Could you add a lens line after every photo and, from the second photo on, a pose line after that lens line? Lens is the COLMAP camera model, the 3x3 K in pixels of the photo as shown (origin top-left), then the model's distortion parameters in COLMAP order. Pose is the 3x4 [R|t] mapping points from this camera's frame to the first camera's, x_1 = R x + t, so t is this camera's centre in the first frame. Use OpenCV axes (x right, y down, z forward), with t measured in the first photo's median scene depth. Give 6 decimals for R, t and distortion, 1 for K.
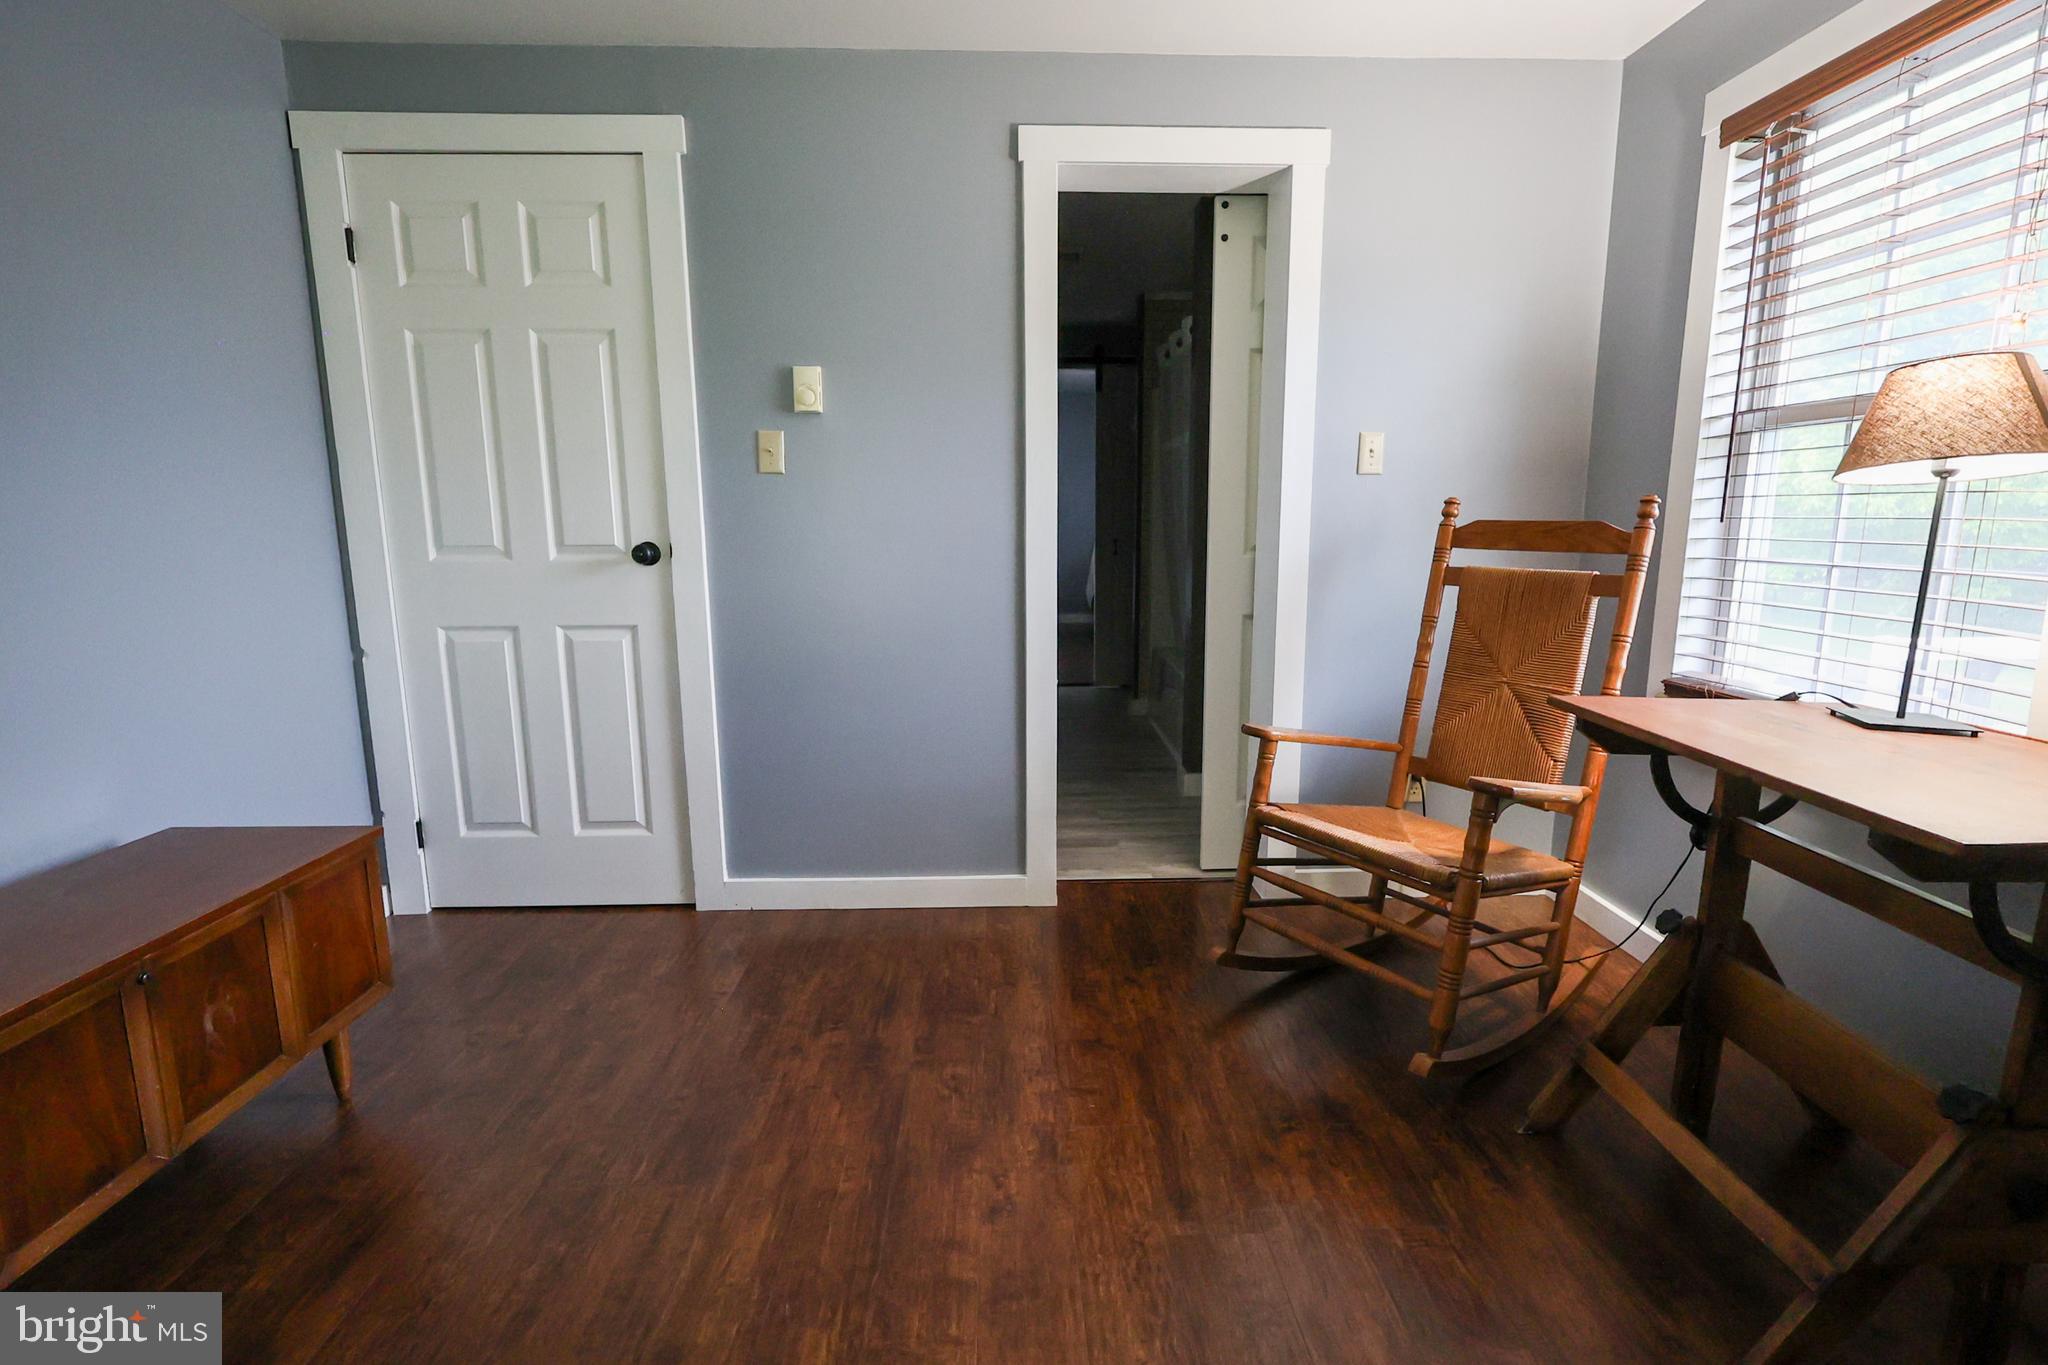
lens RADIAL K [[947.3, 0, 1025.7], [0, 947.3, 683.8], [0, 0, 1]] dist [-0.002901, -0.000285]
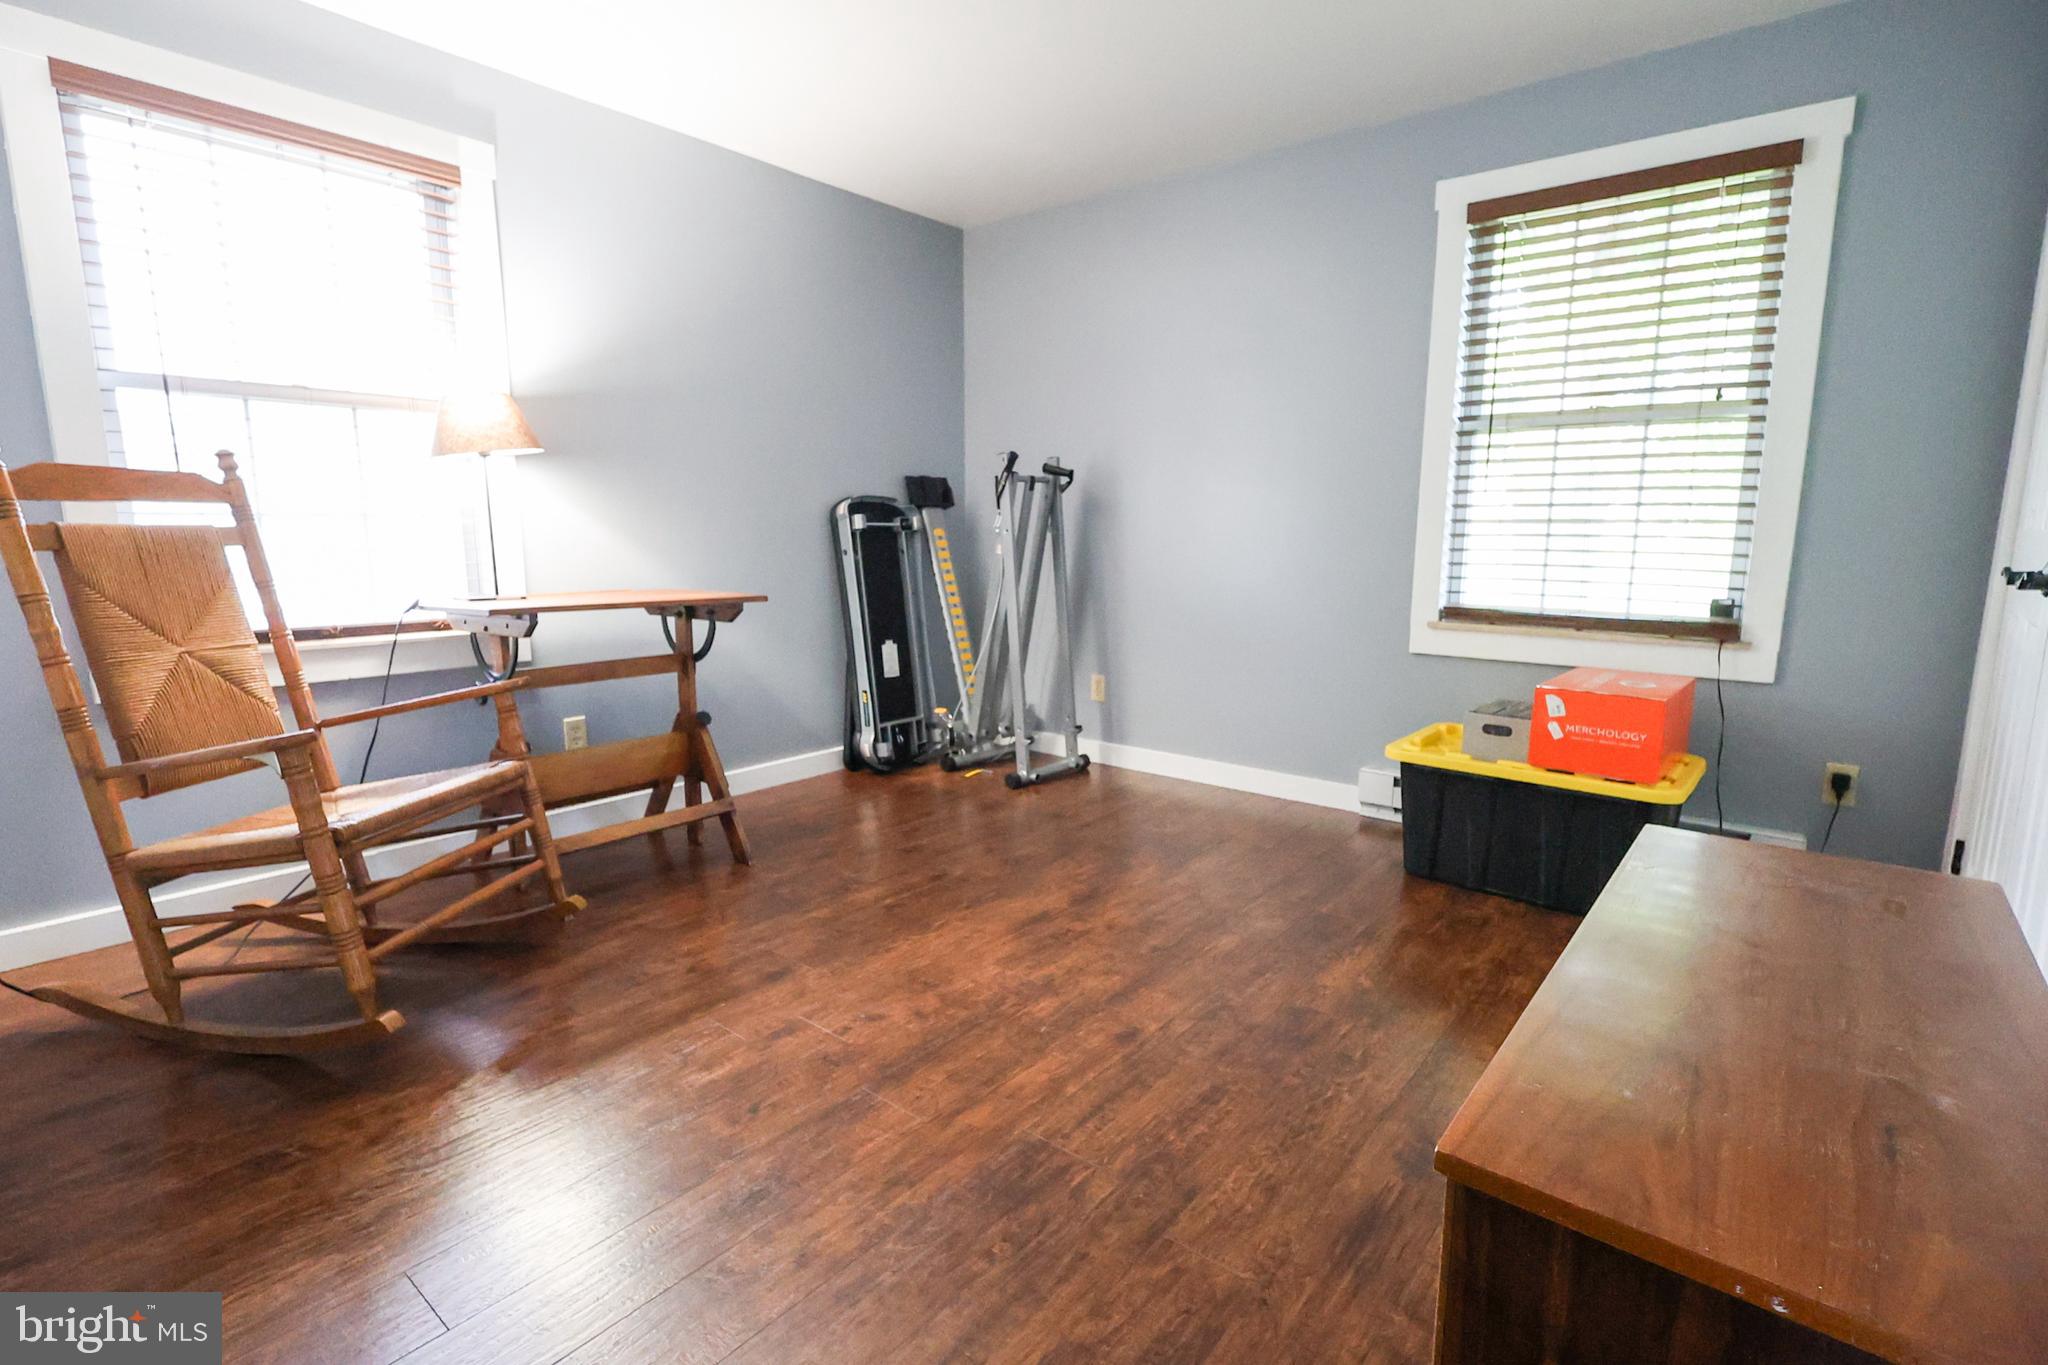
lens RADIAL K [[947.3, 0, 1026.2], [0, 947.3, 683.8], [0, 0, 1]] dist [-0.002901, -0.000285]
pose [[-0.749675, -0.108864, 0.652791, -0.898580], [0.113298, 0.950705, 0.288659, -0.190392], [-0.652036, 0.290361, -0.700386, 1.521725]]
